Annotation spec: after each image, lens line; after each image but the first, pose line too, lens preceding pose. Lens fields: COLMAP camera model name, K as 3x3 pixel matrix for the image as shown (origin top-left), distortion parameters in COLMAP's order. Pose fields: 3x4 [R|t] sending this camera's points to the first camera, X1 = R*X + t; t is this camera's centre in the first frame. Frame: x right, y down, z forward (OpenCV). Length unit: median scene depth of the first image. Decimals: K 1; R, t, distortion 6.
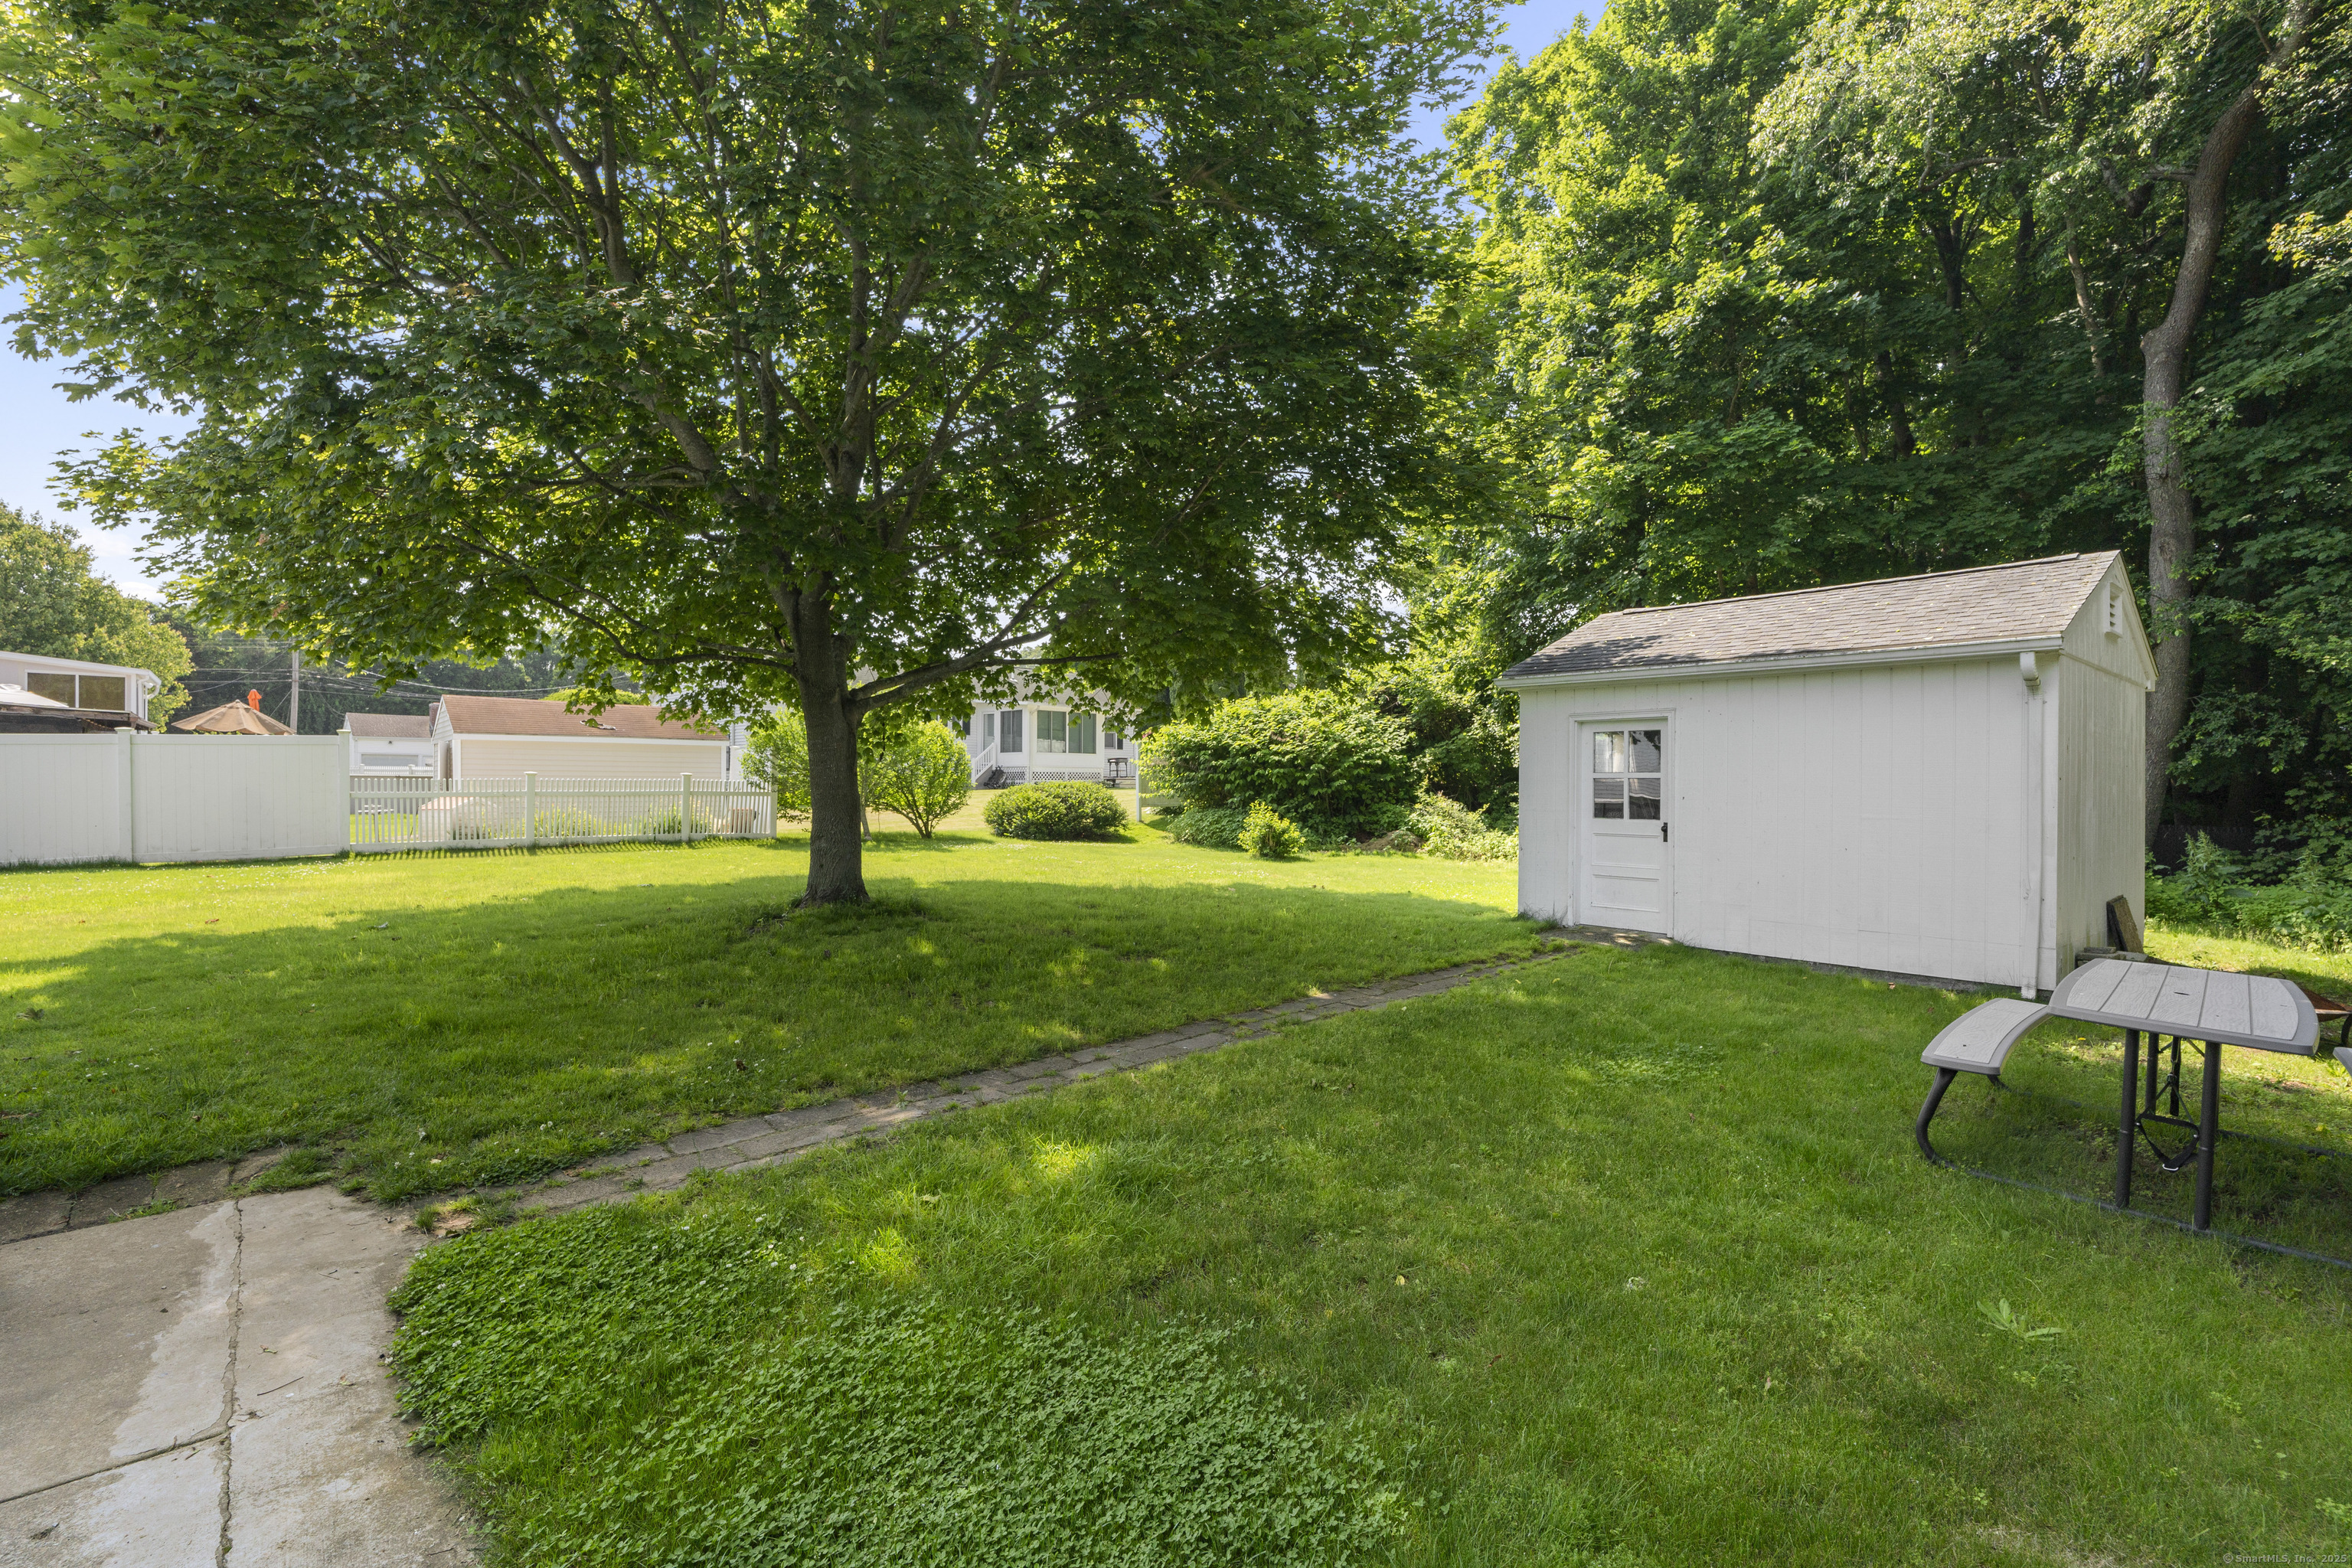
lens RADIAL K [[1047.4, 0, 1171.6], [0, 1047.4, 781.9], [0, 0, 1]] dist [-0.008873, 0.001205]
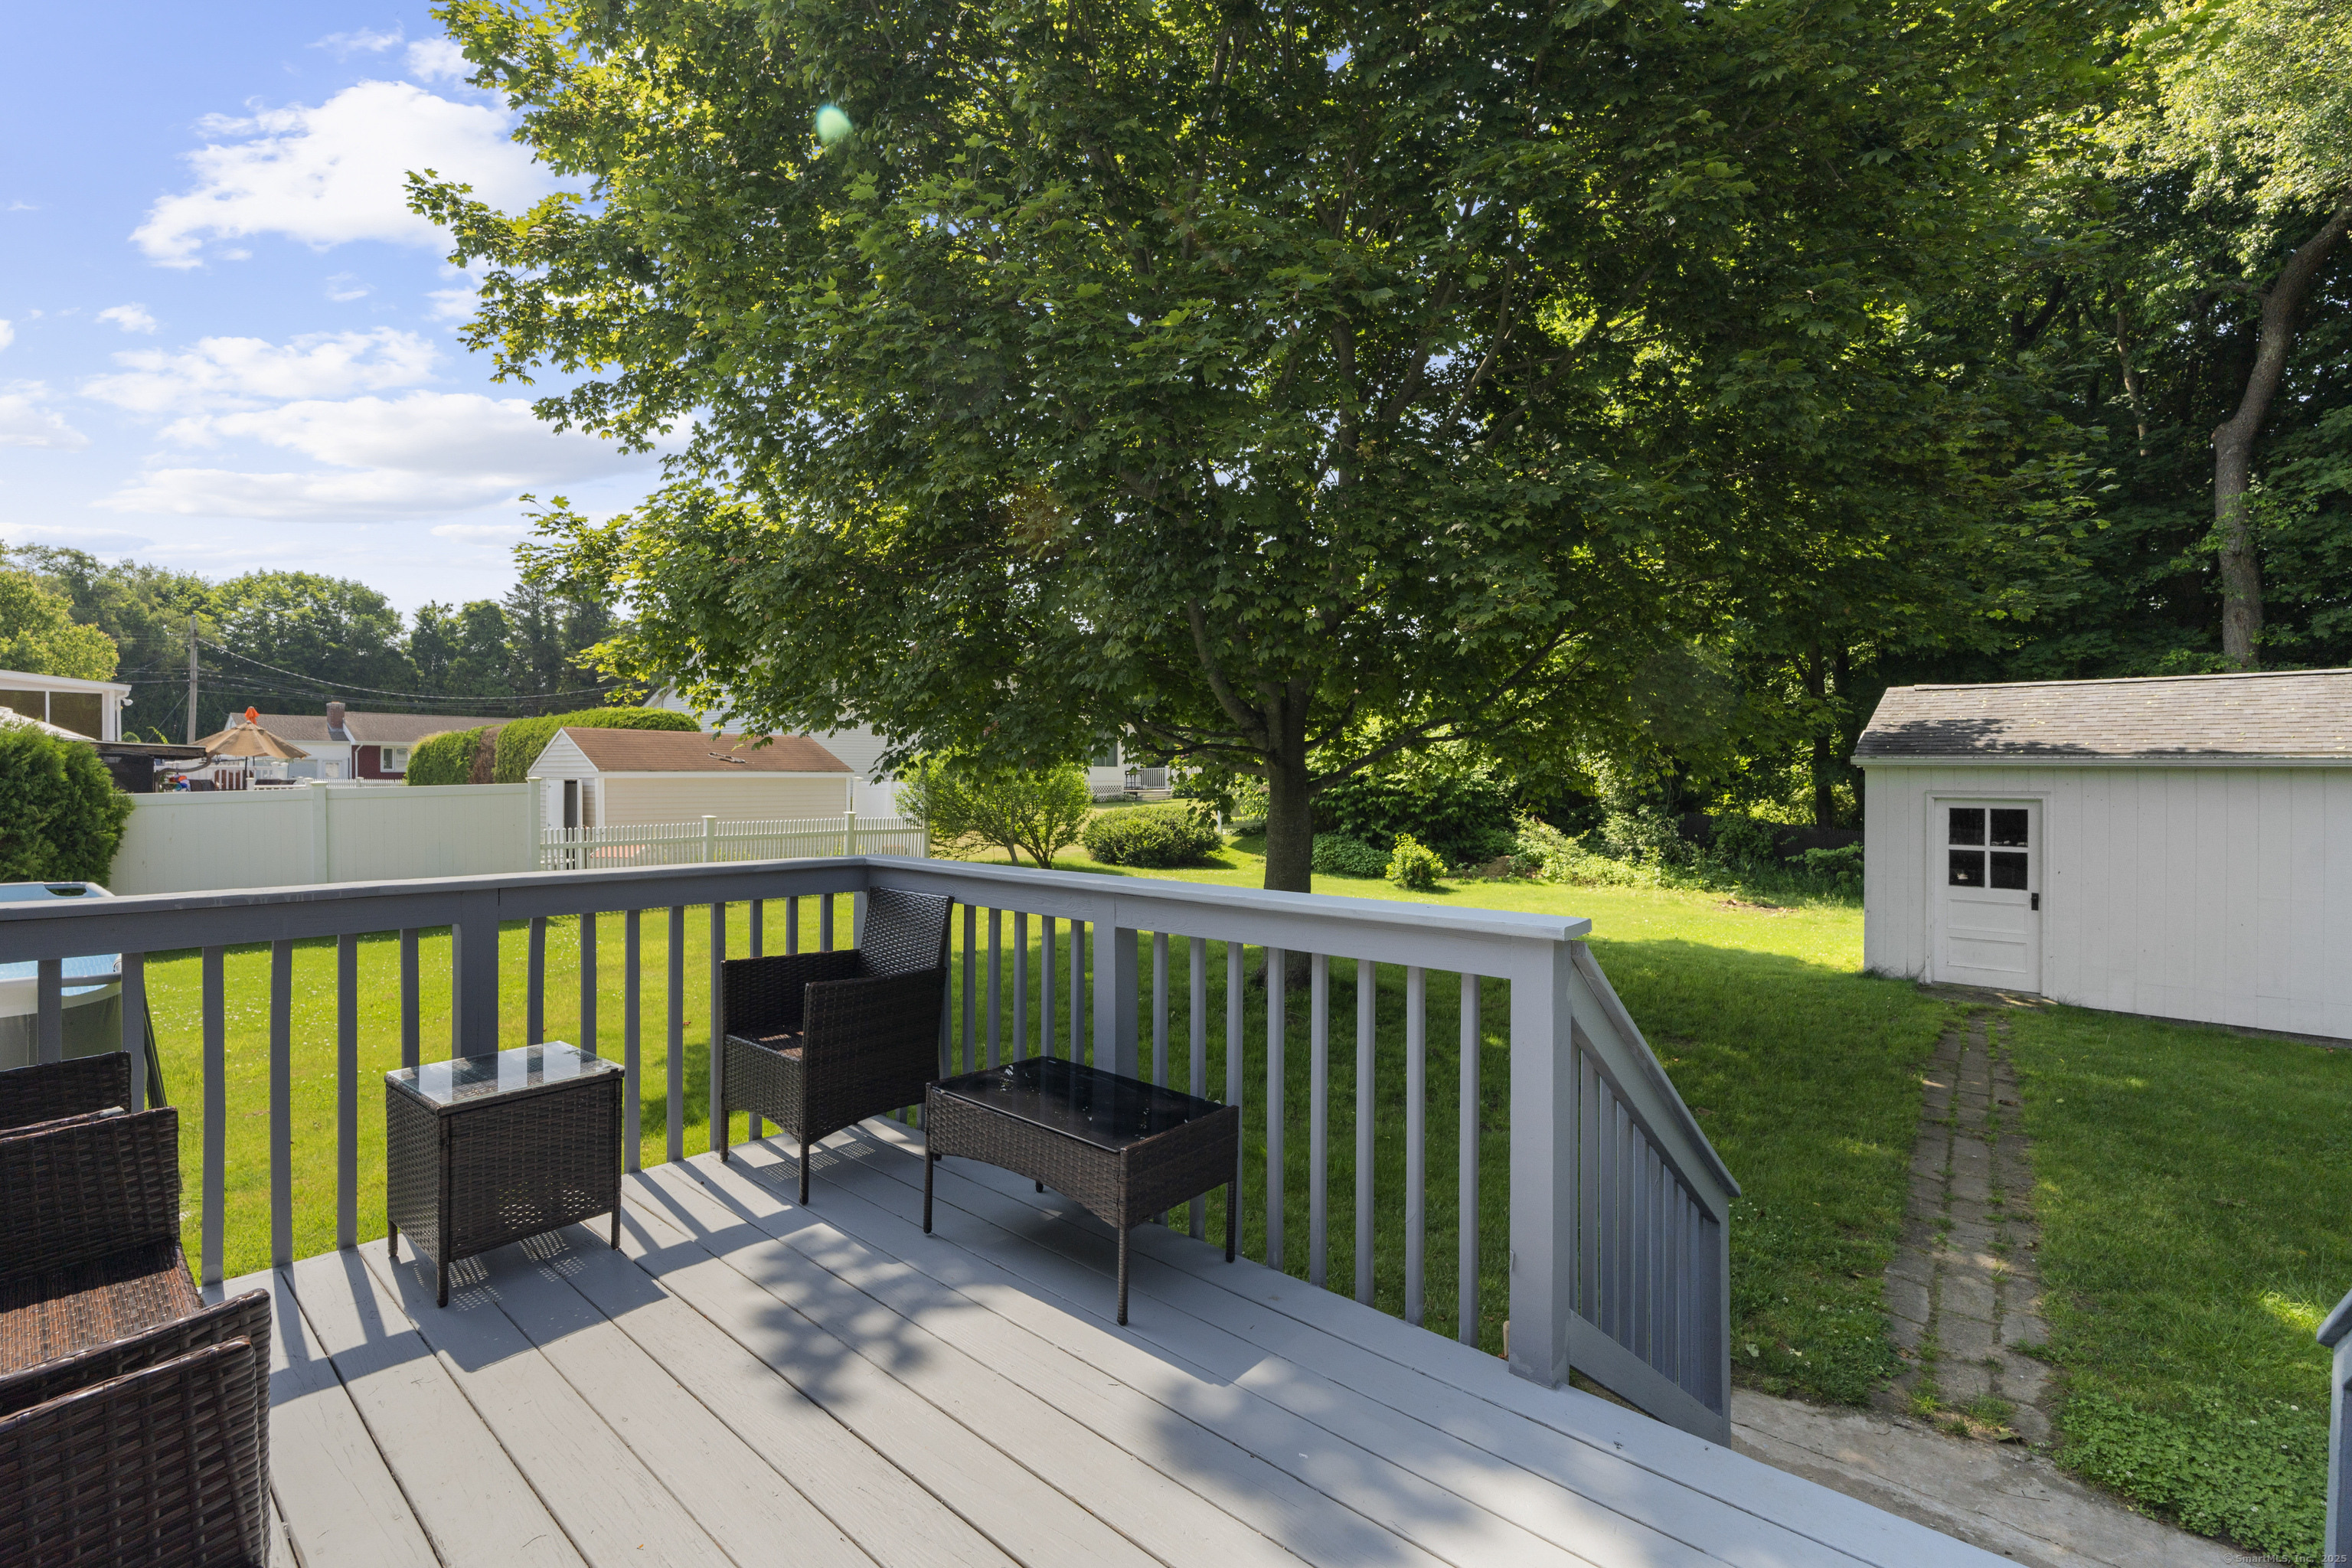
lens RADIAL K [[1047.4, 0, 1174.0], [0, 1047.4, 769.8], [0, 0, 1]] dist [-0.008873, 0.001205]
pose [[0.993253, -0.001087, 0.115960, -0.342853], [0.001383, 0.999996, -0.002471, -0.054931], [-0.115957, 0.002615, 0.993251, 0.001879]]
